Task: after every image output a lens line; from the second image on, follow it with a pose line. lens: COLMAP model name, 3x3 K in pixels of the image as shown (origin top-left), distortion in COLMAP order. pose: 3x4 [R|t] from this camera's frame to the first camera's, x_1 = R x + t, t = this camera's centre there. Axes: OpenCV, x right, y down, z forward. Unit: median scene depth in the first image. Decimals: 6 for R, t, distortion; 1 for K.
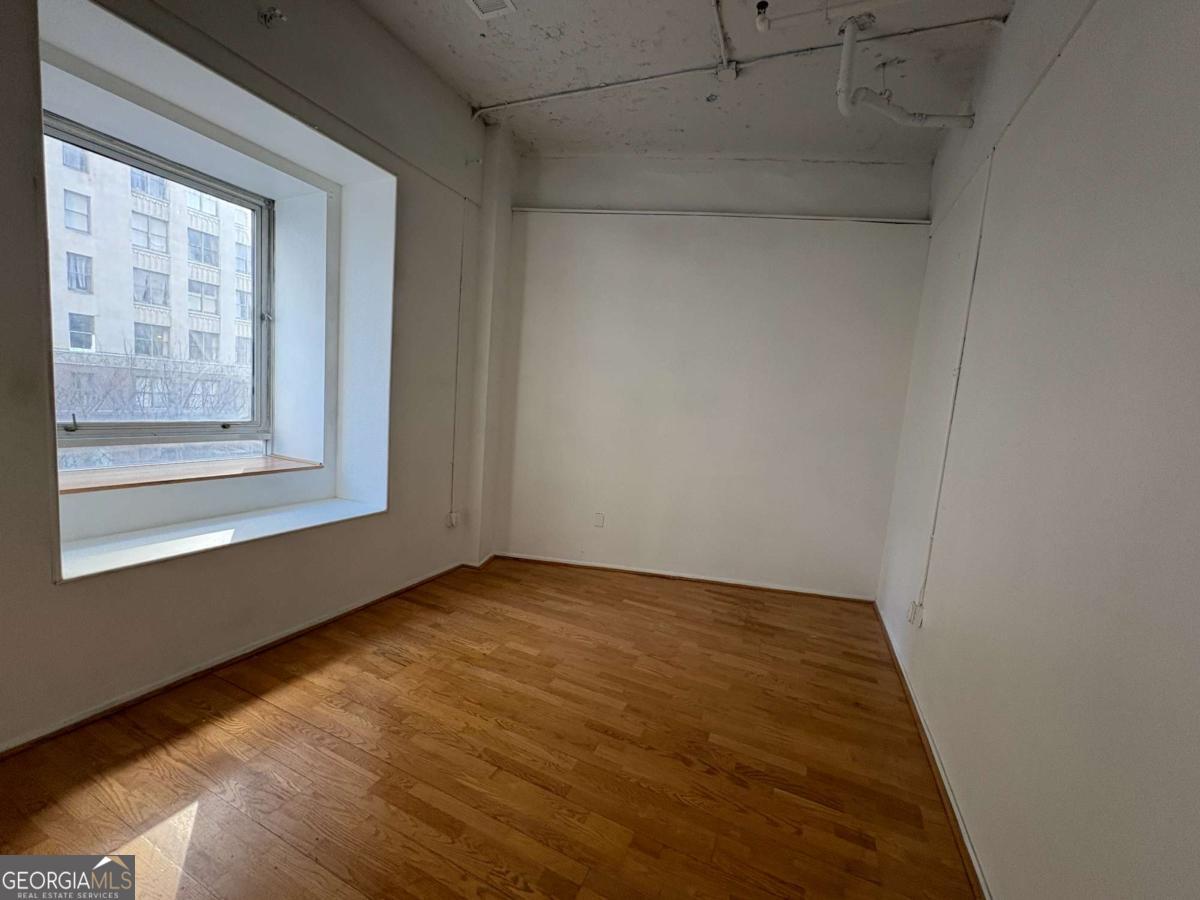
lens RADIAL K [[472.7, 0, 601.7], [0, 472.7, 450.4], [0, 0, 1]] dist [-0.002431, 0.000200]
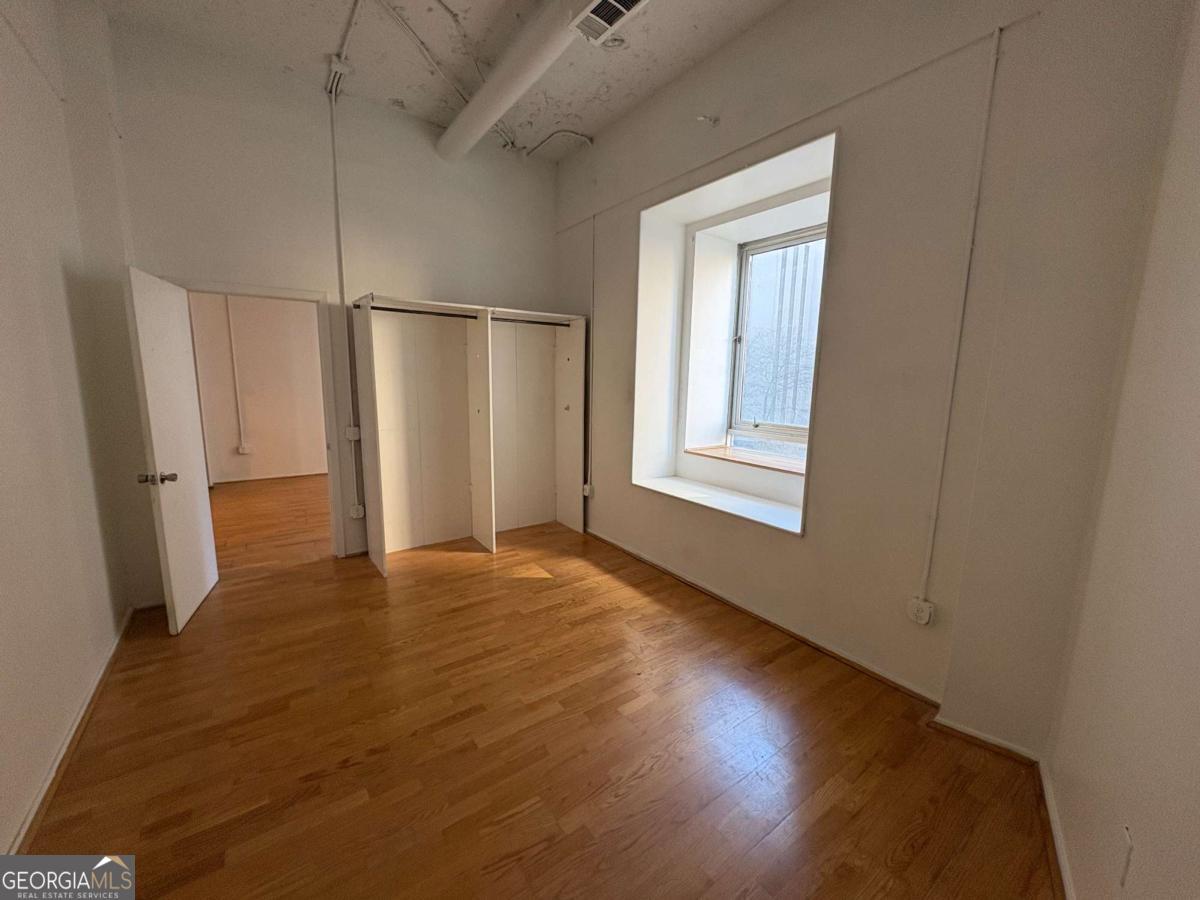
lens RADIAL K [[472.7, 0, 596.1], [0, 472.7, 451.1], [0, 0, 1]] dist [-0.002431, 0.000200]
pose [[-0.499040, 0.047683, -0.865266, 0.609880], [-0.151035, 0.978417, 0.141028, -0.113432], [0.853315, 0.201064, -0.481068, 1.395526]]
